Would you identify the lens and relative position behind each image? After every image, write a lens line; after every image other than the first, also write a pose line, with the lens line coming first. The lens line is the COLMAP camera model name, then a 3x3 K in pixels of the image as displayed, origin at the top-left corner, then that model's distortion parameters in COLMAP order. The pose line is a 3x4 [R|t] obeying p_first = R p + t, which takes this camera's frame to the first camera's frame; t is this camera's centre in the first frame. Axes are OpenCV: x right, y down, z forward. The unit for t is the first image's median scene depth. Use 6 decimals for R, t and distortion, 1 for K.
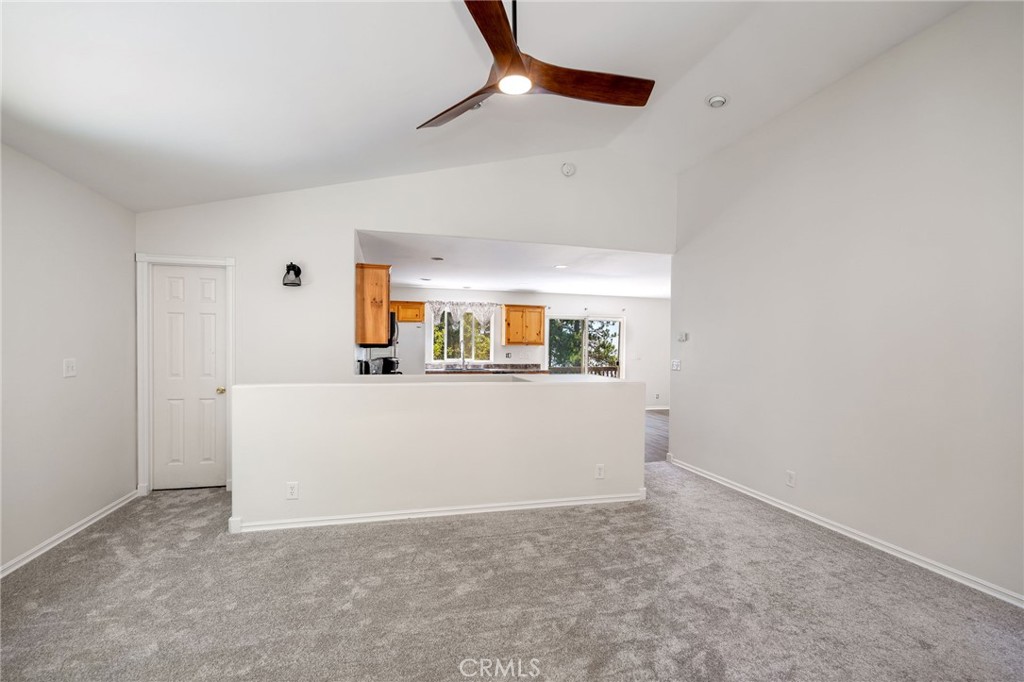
lens RADIAL K [[469.9, 0, 510.8], [0, 469.9, 345.7], [0, 0, 1]] dist [0.036272, 0.000138]
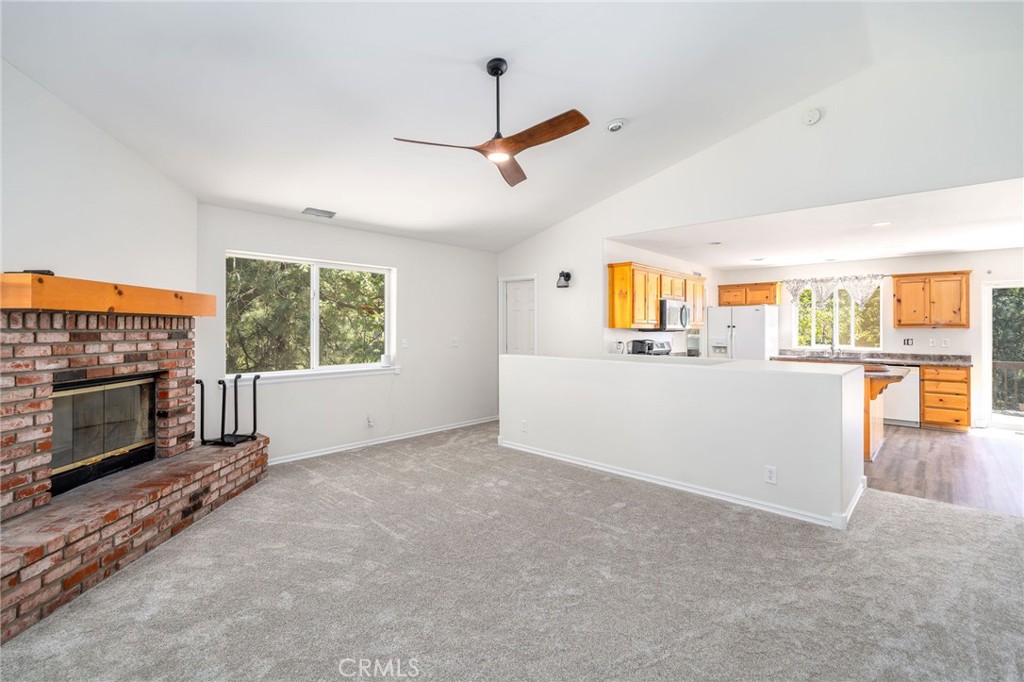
lens RADIAL K [[469.9, 0, 512.4], [0, 469.9, 332.9], [0, 0, 1]] dist [0.036272, 0.000138]
pose [[0.549177, 0.004599, -0.835694, 0.301676], [0.004229, 0.999957, 0.008282, -0.002839], [0.835696, -0.008082, 0.549133, 0.055231]]
